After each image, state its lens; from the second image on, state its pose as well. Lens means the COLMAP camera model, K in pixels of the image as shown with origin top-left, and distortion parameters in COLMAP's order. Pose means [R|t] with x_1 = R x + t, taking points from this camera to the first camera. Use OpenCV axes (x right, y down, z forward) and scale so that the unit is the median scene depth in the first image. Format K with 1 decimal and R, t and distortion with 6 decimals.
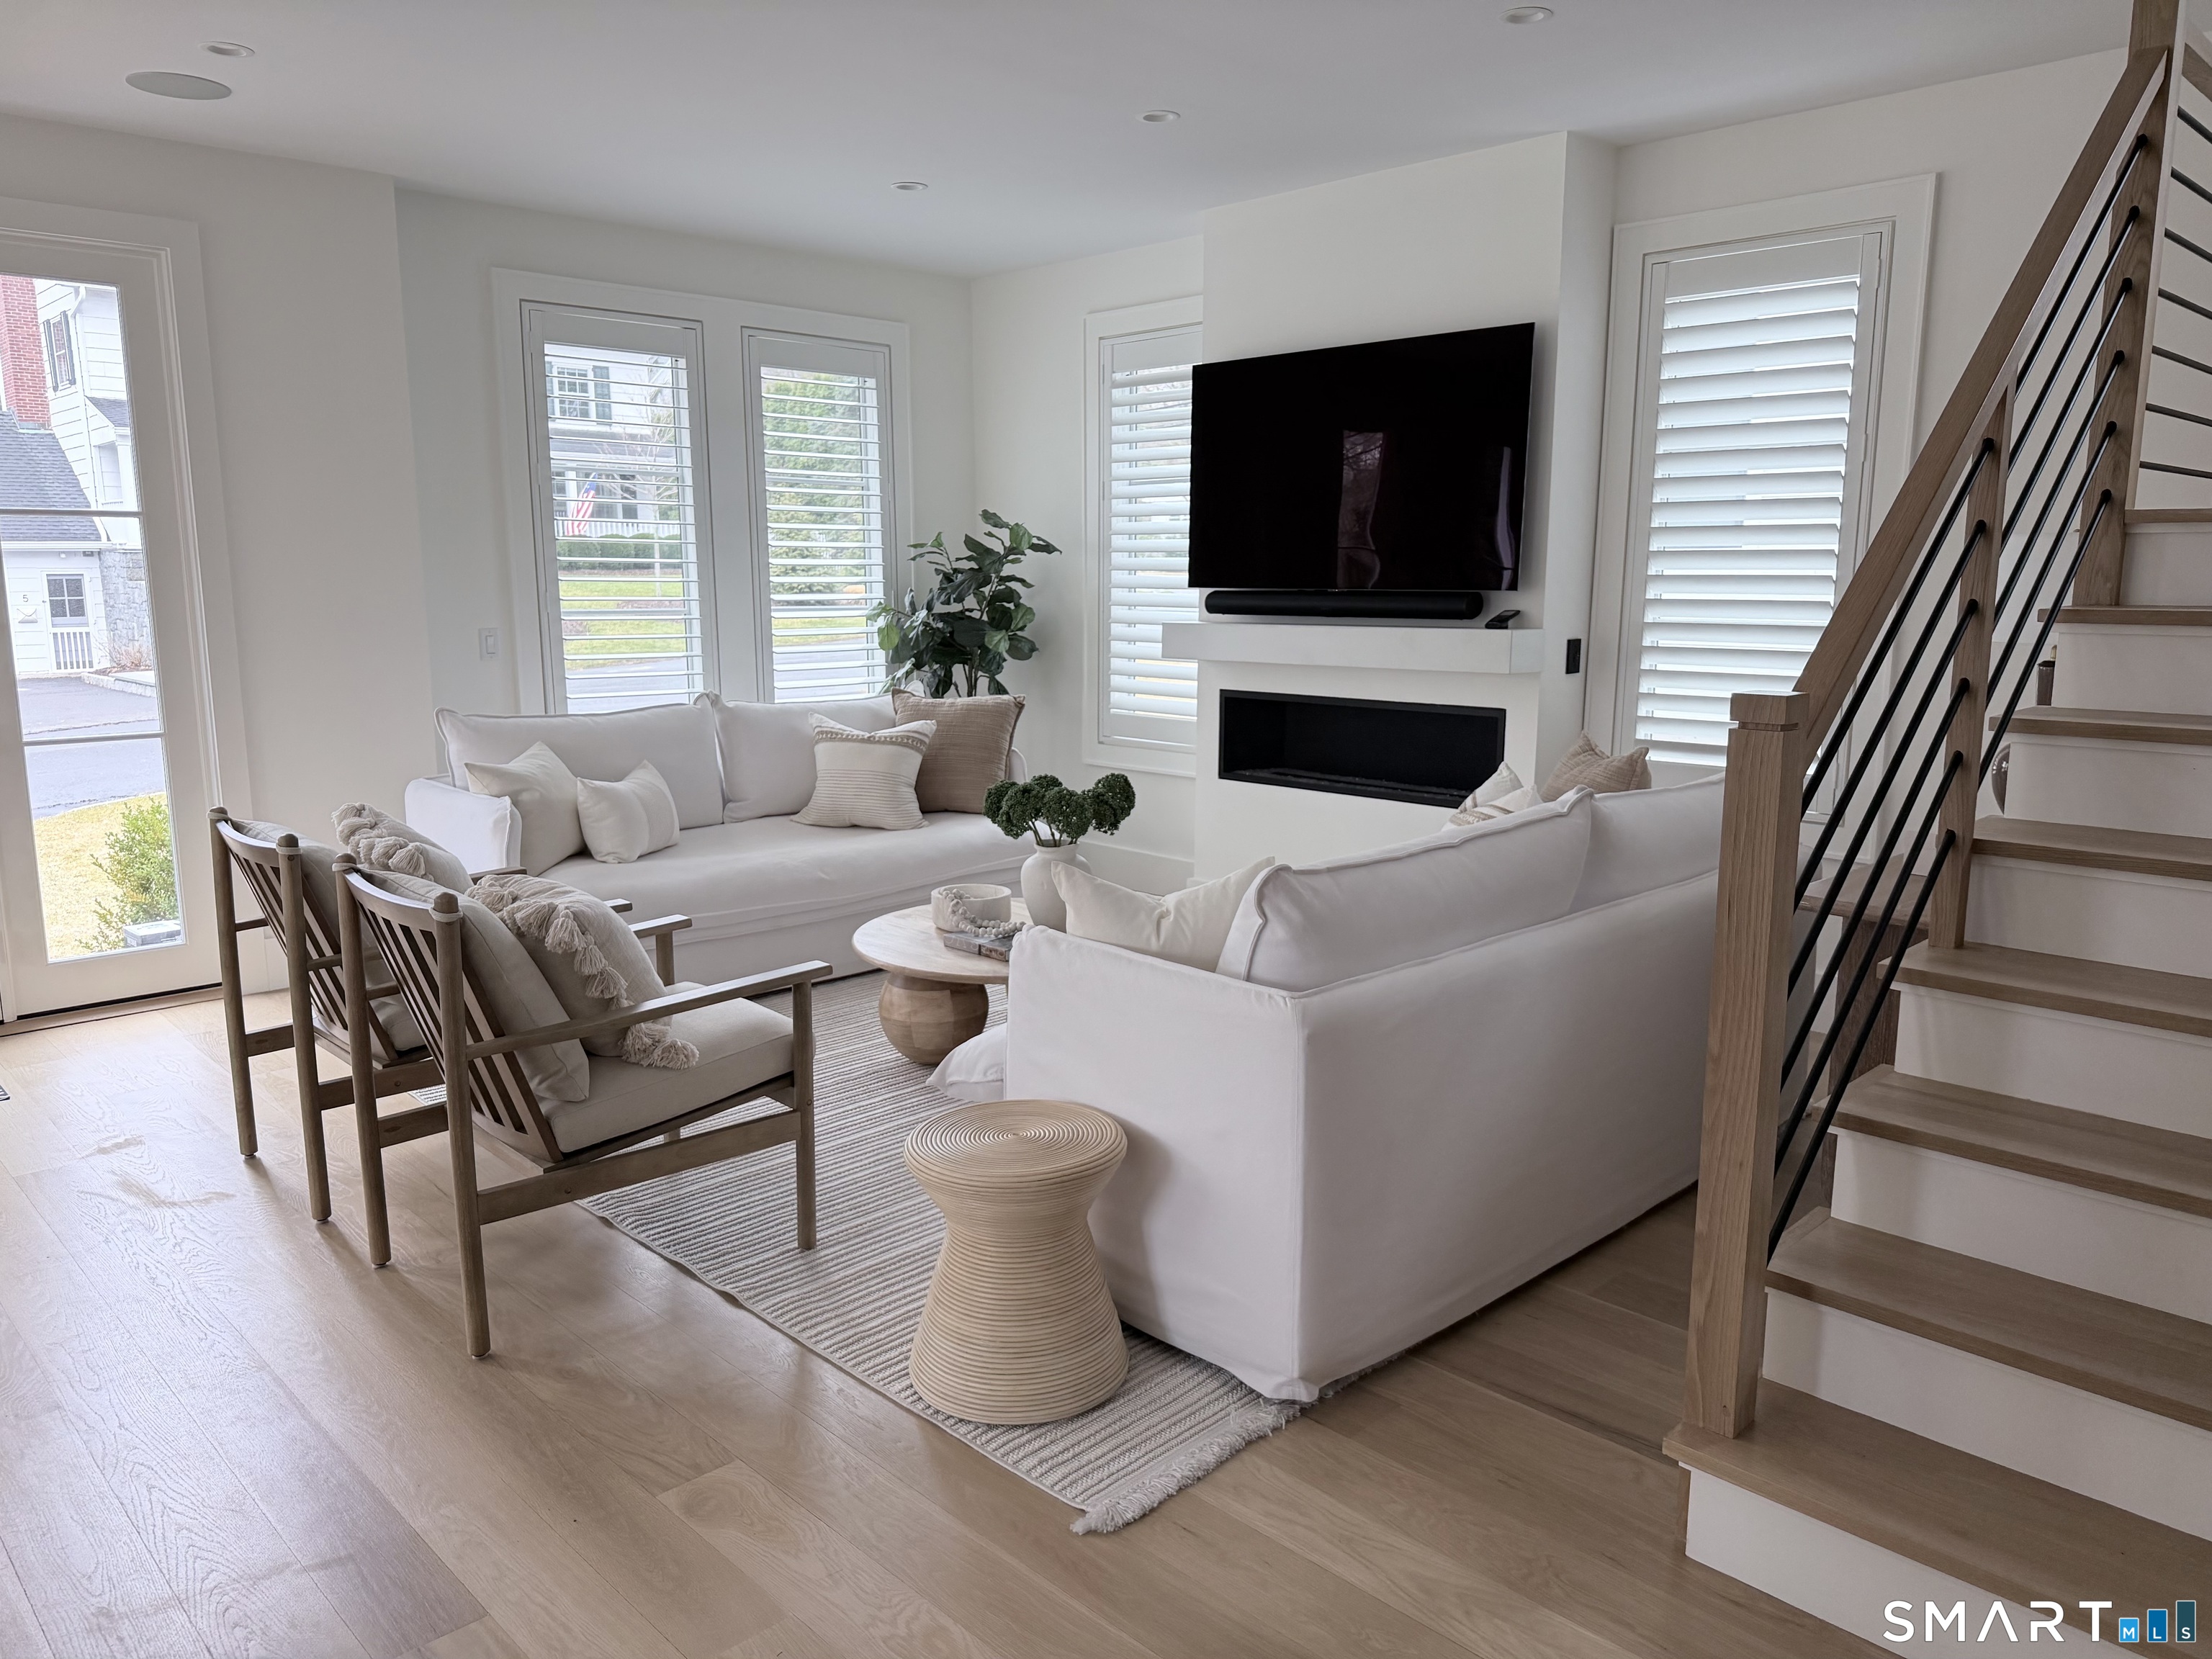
lens RADIAL K [[1558.2, 0, 1124.2], [0, 1558.2, 830.5], [0, 0, 1]] dist [0.054411, -0.064751]
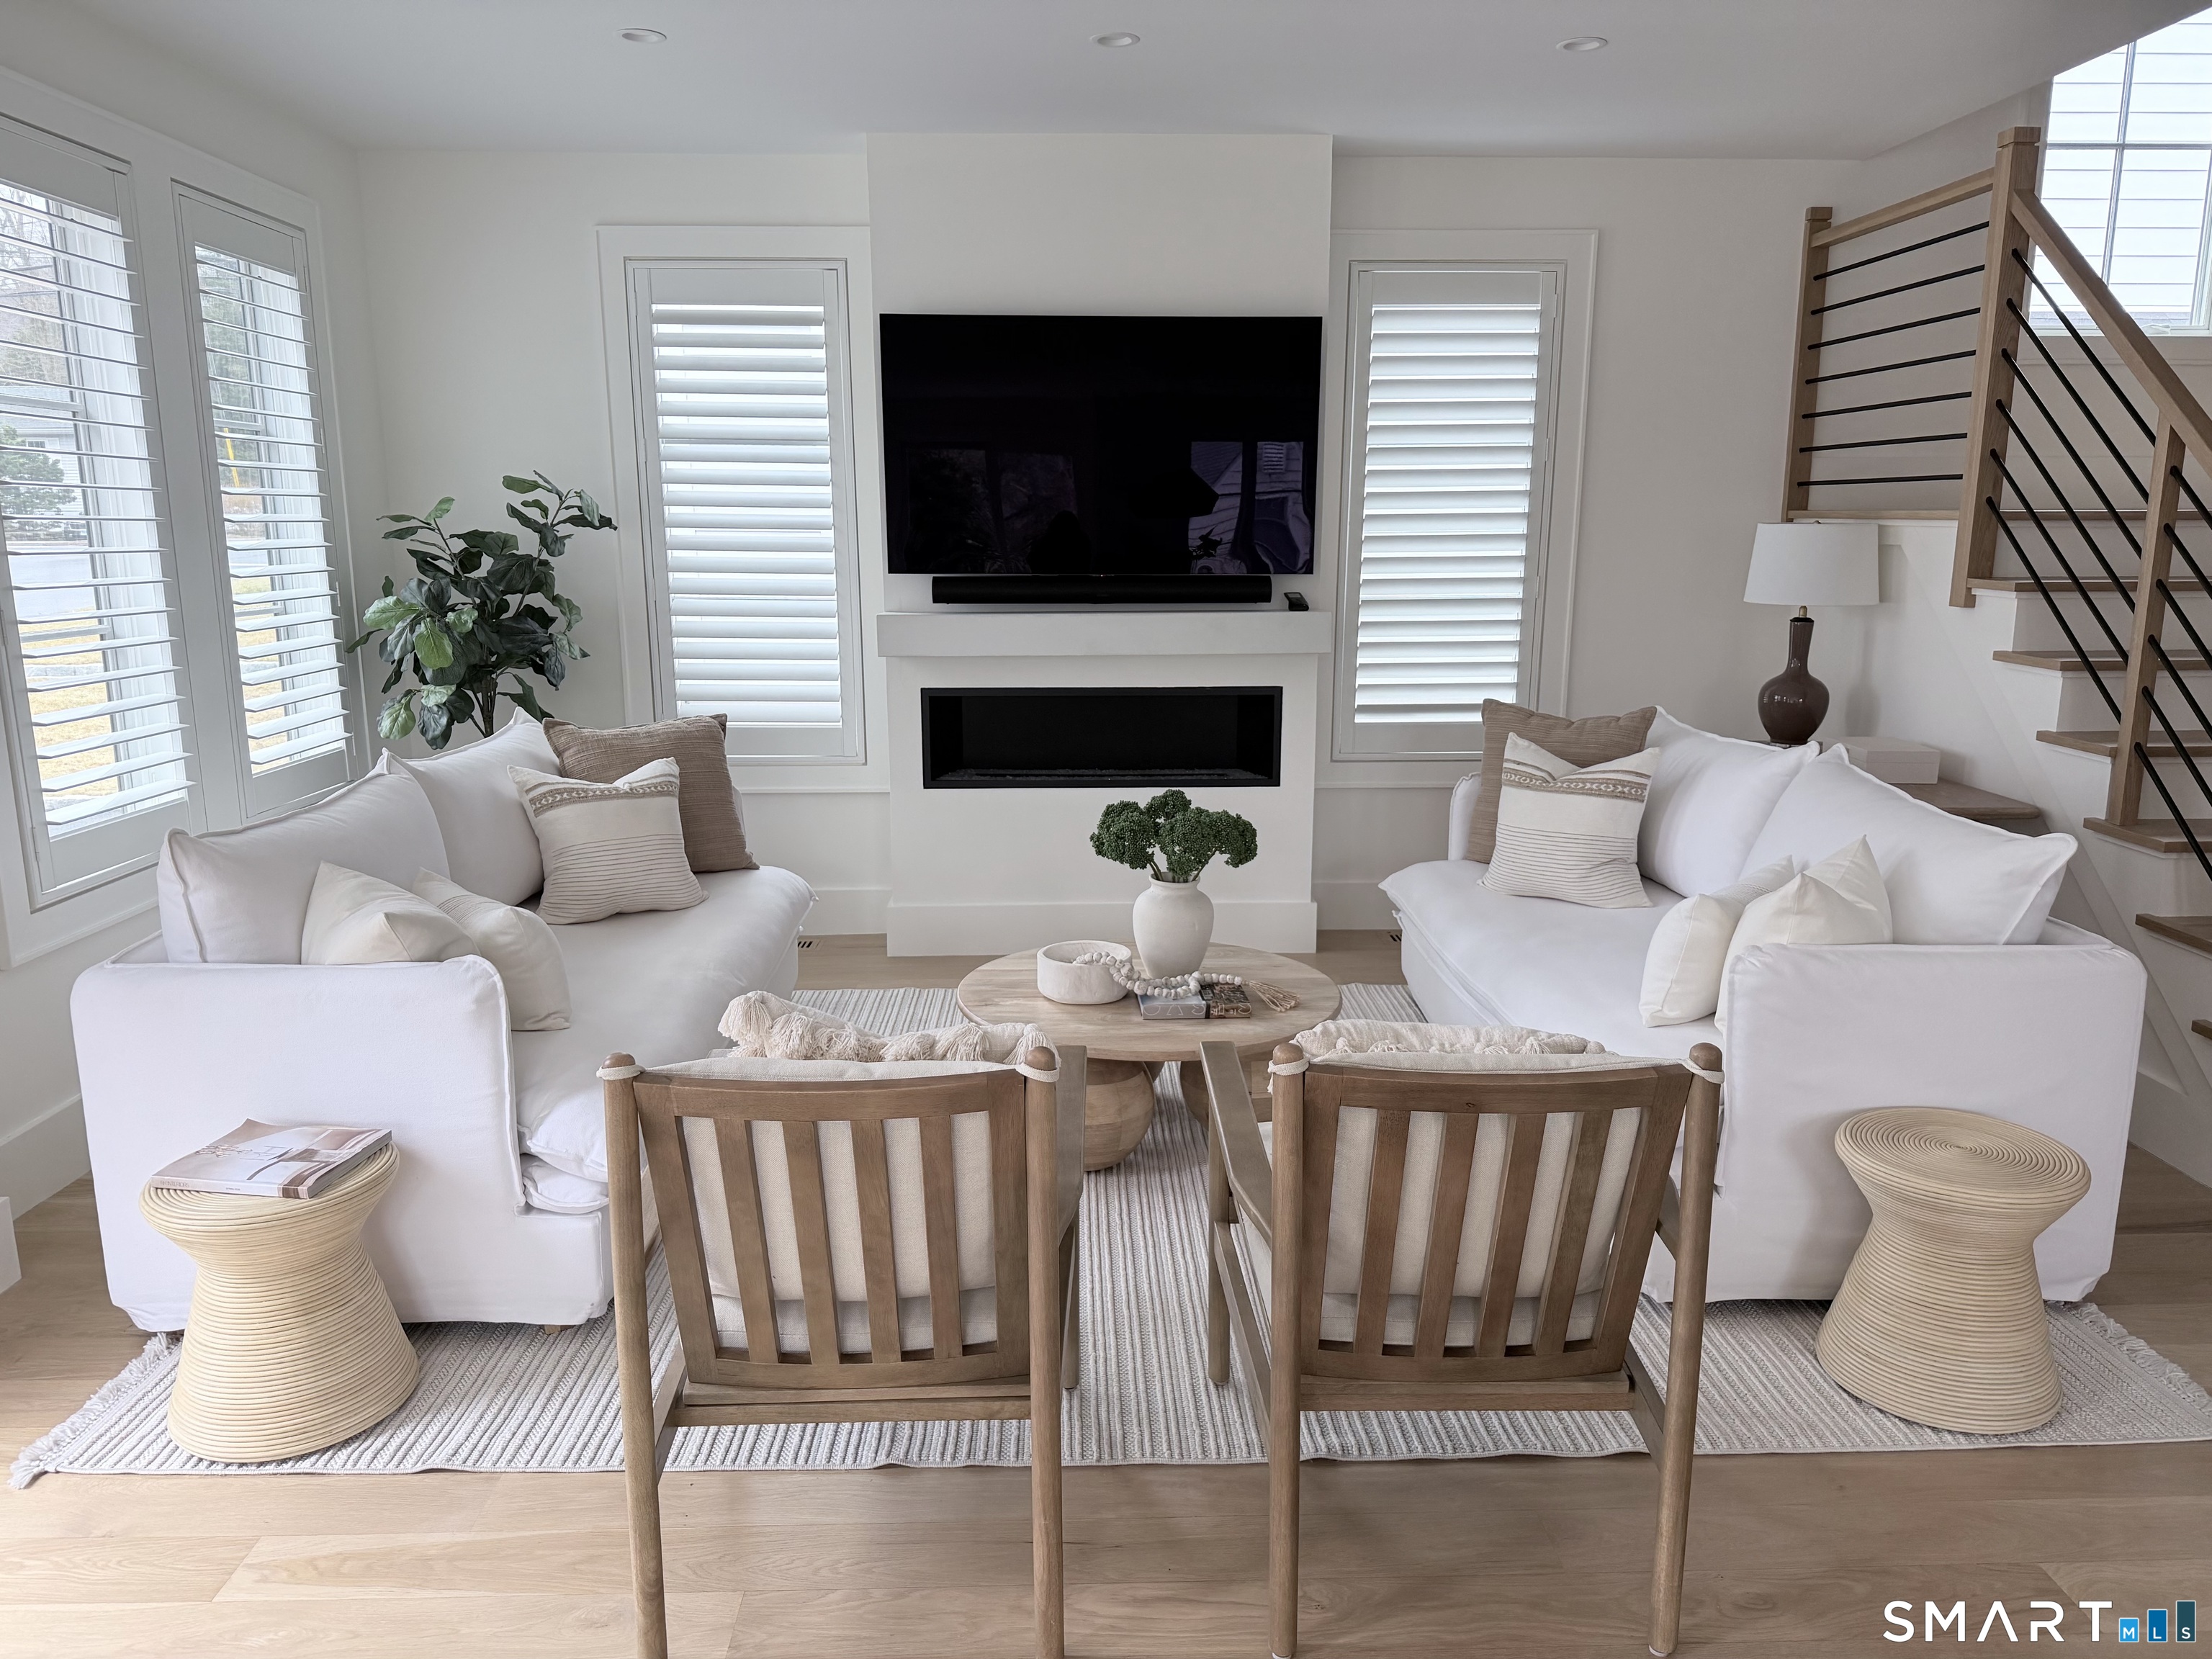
lens RADIAL K [[1558.2, 0, 1105.5], [0, 1558.2, 848.1], [0, 0, 1]] dist [0.054411, -0.064751]
pose [[0.689287, -0.144598, 0.709912, -0.537080], [0.120507, 0.989113, 0.084461, -0.066213], [-0.714396, 0.027332, 0.699208, 0.323754]]
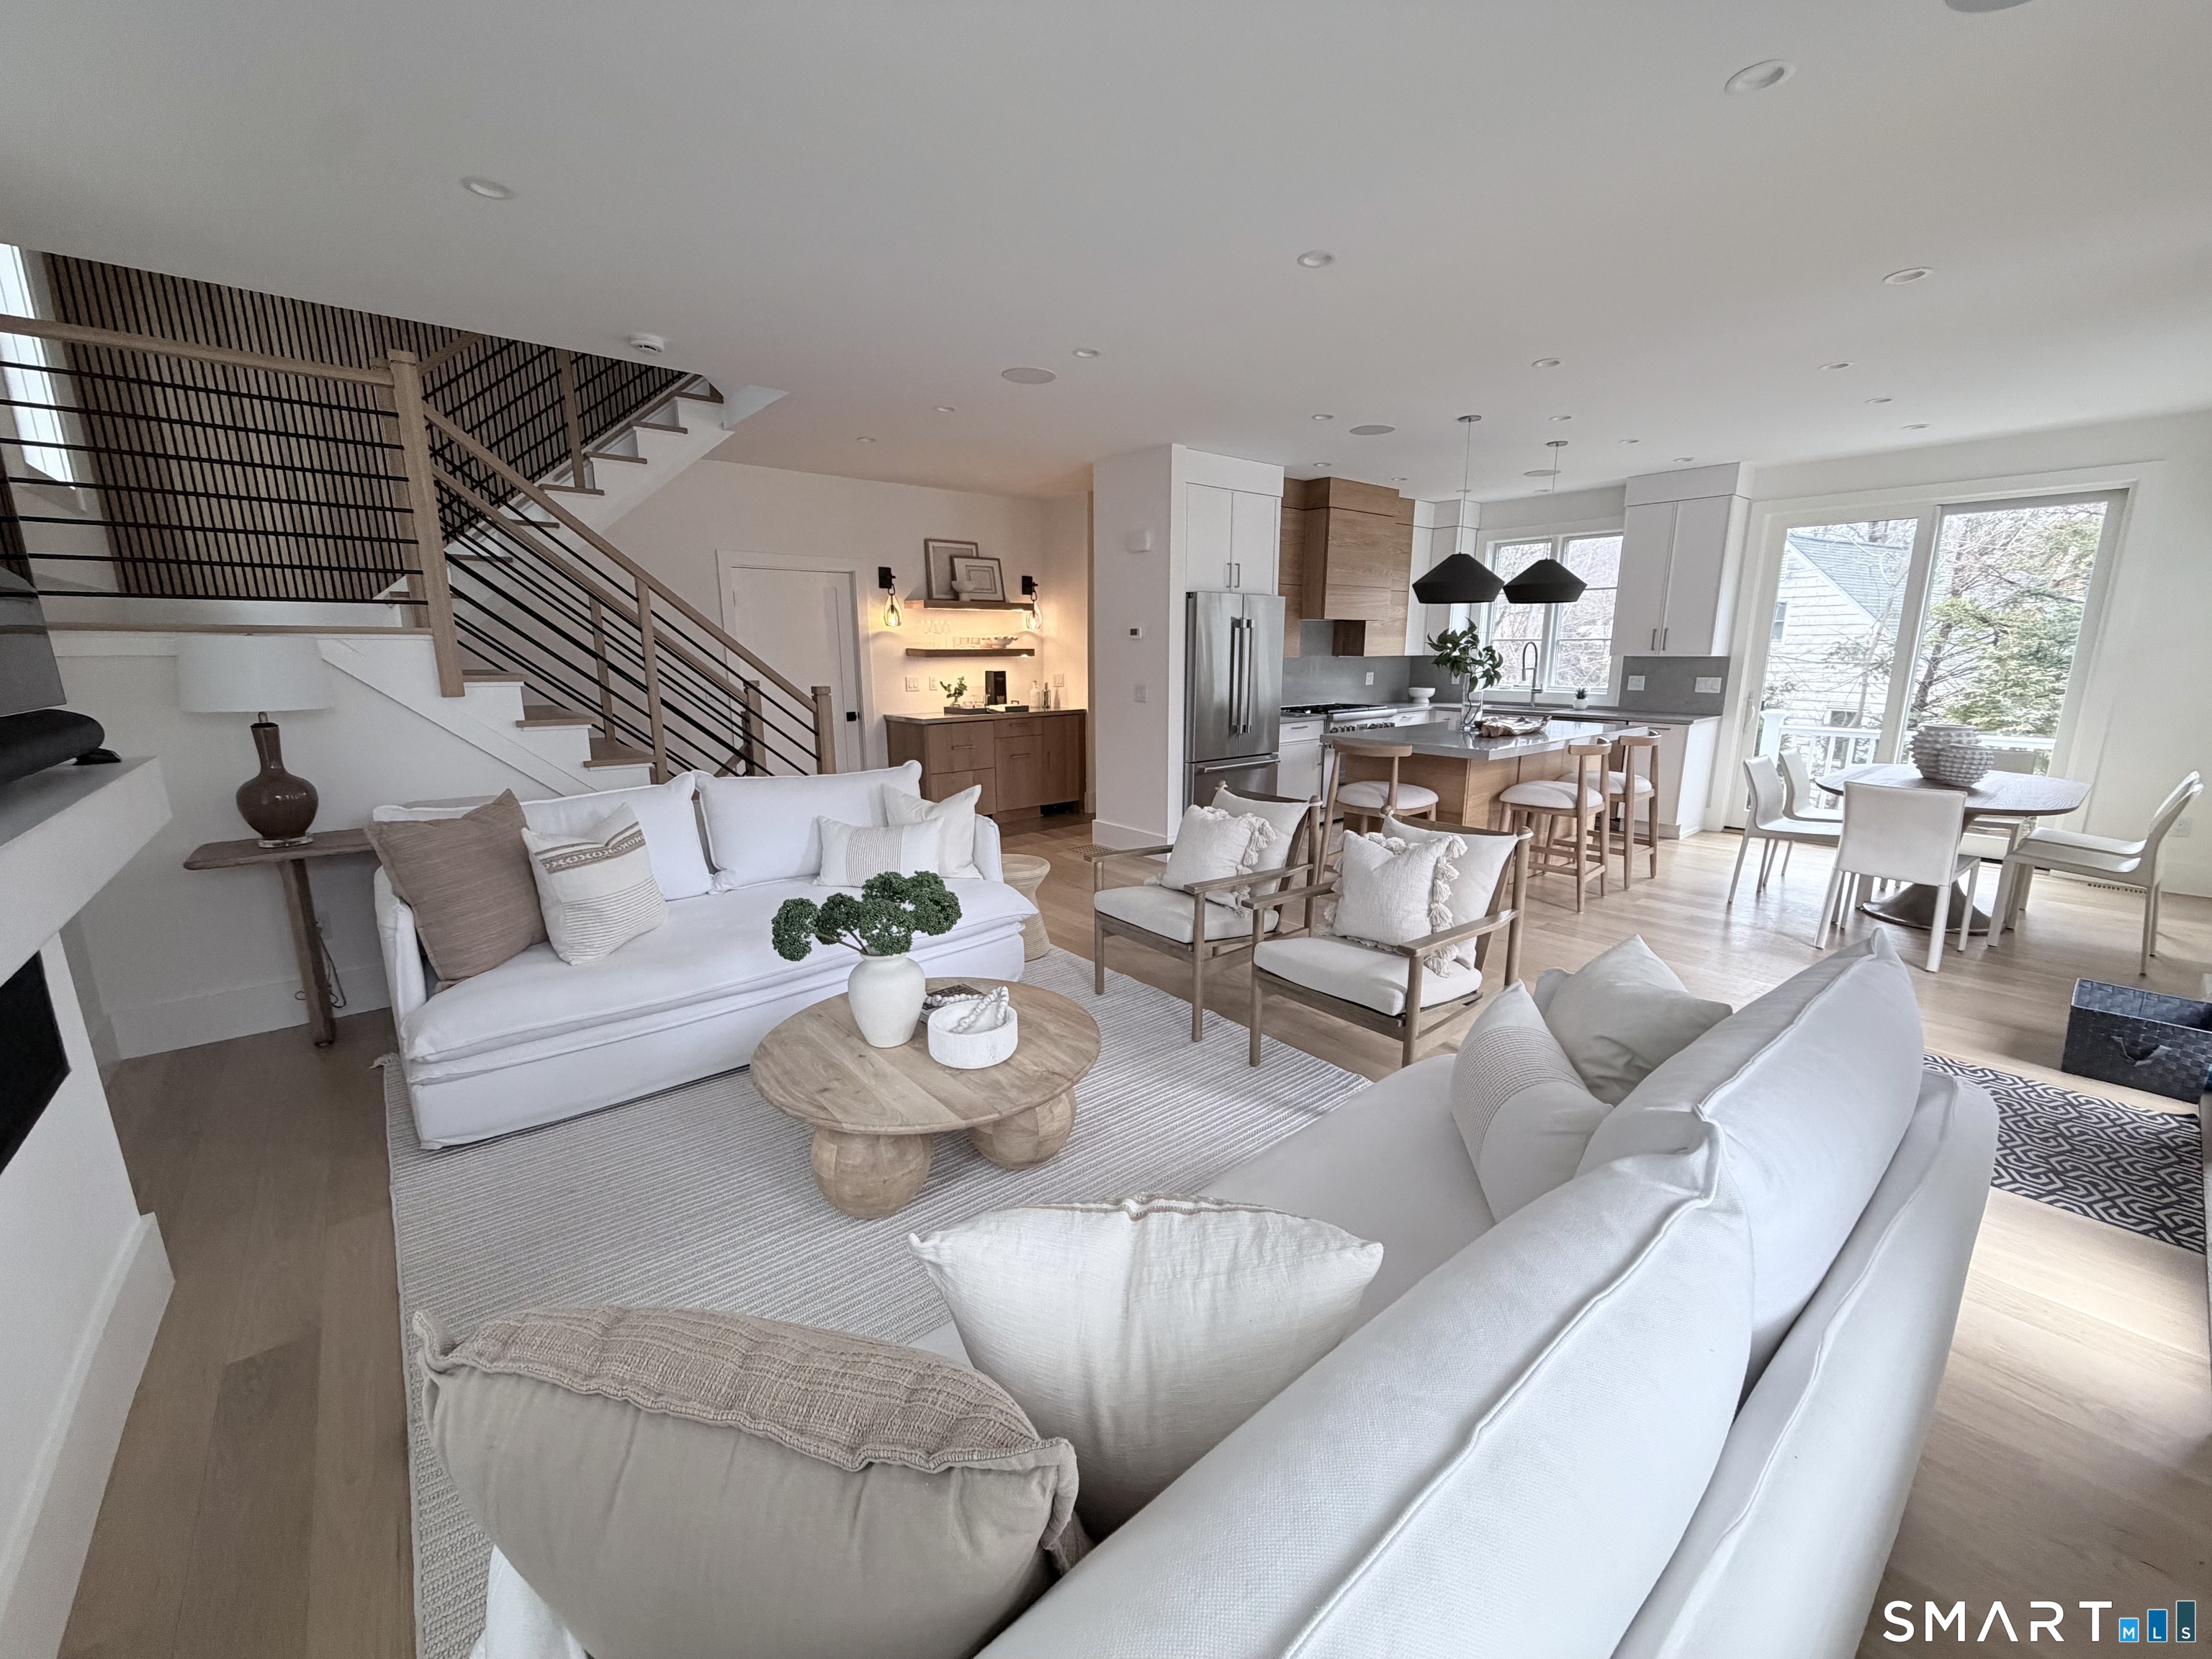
lens RADIAL K [[881.9, 0, 1095.4], [0, 881.9, 833.0], [0, 0, 1]] dist [0.003331, -0.000403]
pose [[-0.993711, -0.017916, 0.110529, -0.191263], [0.024057, 0.929903, 0.367017, -0.196650], [-0.109357, 0.367368, -0.923624, 1.130089]]
